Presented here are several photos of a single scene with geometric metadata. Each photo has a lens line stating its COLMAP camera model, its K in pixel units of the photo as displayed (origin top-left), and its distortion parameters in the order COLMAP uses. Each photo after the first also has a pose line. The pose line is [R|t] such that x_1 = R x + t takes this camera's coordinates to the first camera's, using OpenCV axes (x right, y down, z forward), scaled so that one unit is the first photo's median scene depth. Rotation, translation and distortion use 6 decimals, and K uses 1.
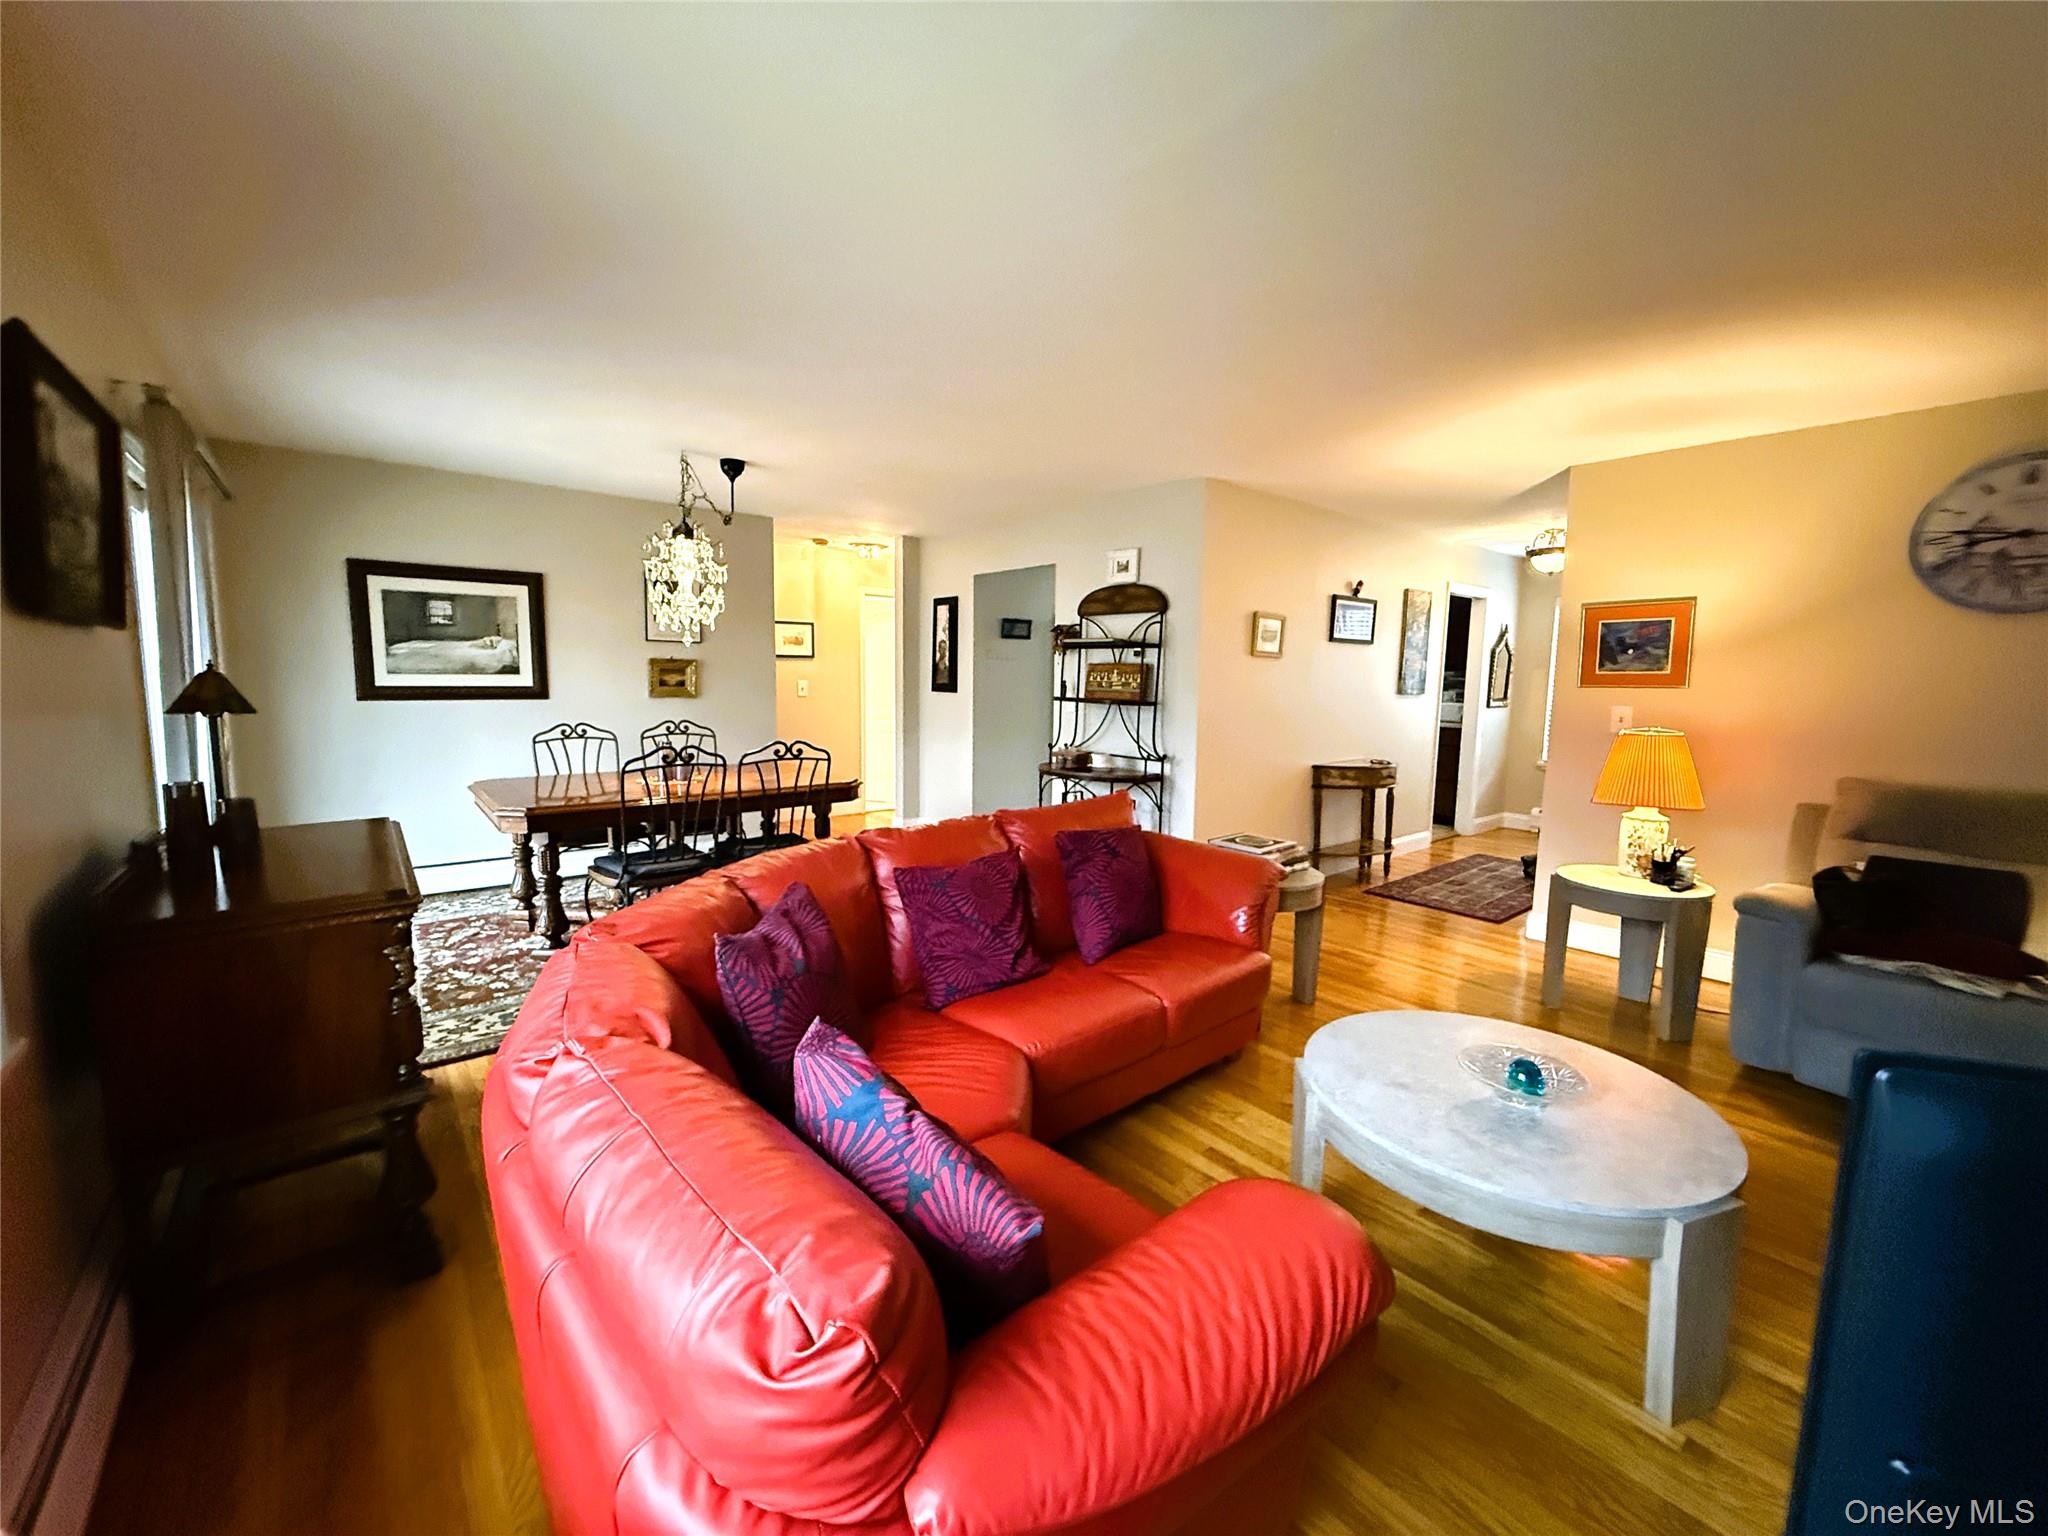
lens RADIAL K [[811.1, 0, 1017.4], [0, 811.1, 766.5], [0, 0, 1]] dist [0.000215, -0.000591]
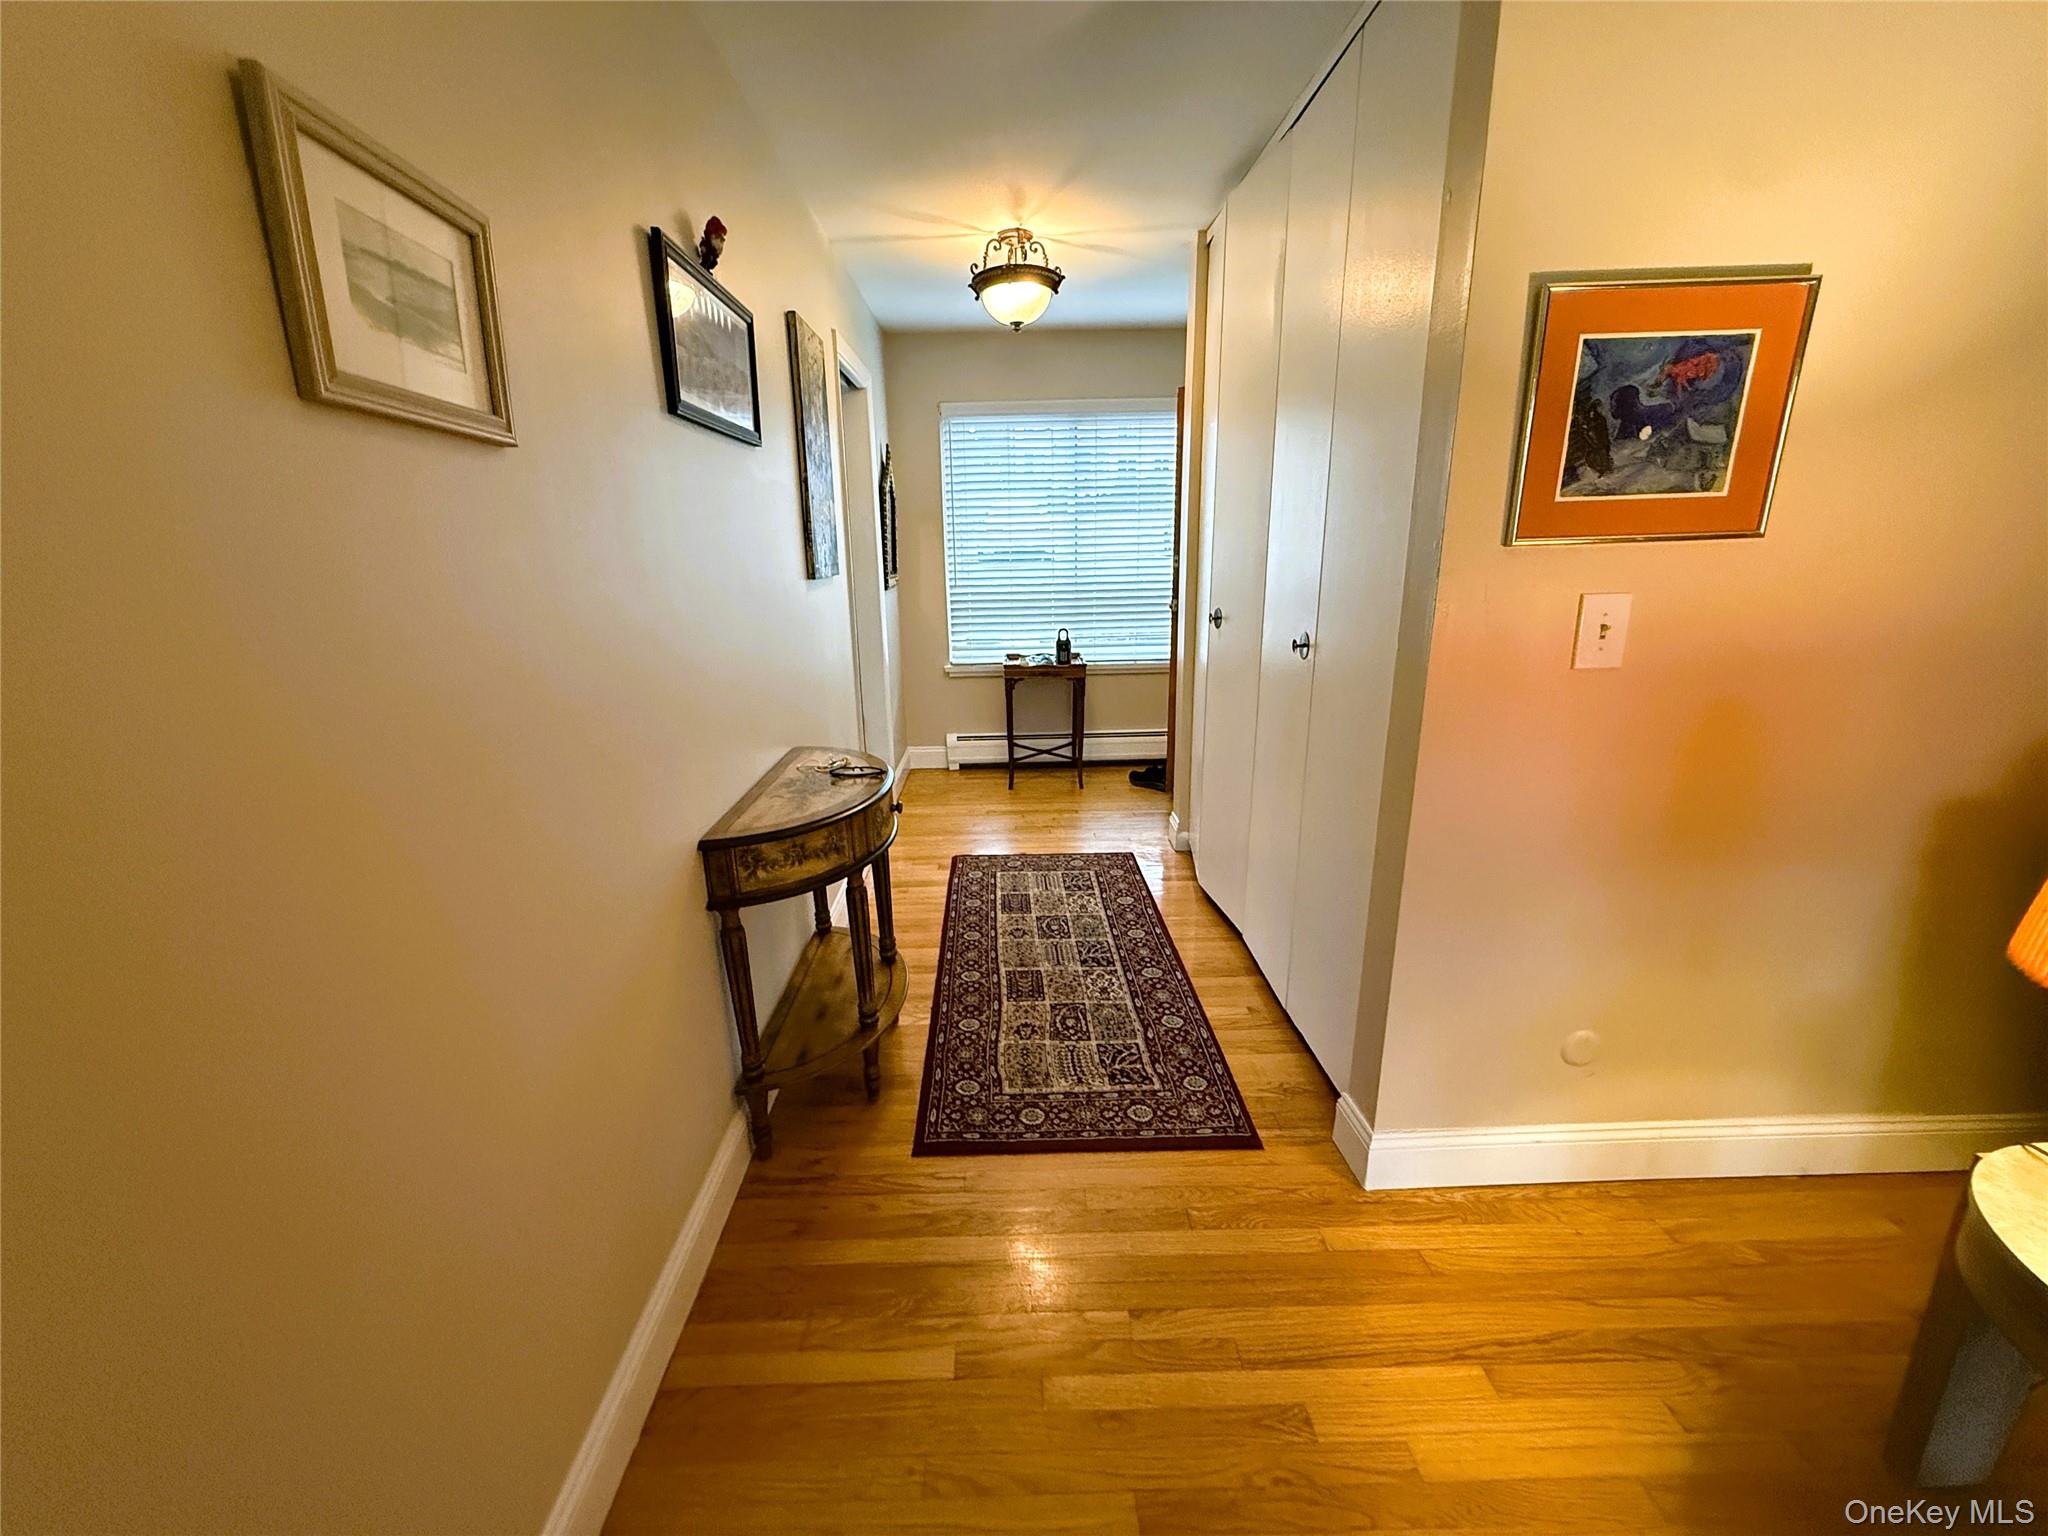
lens RADIAL K [[811.1, 0, 1017.4], [0, 811.1, 766.5], [0, 0, 1]] dist [0.000215, -0.000591]
pose [[0.620281, -0.235175, 0.748294, 0.262106], [0.116654, 0.971044, 0.208483, -0.093940], [-0.775657, -0.042027, 0.629754, 0.864525]]
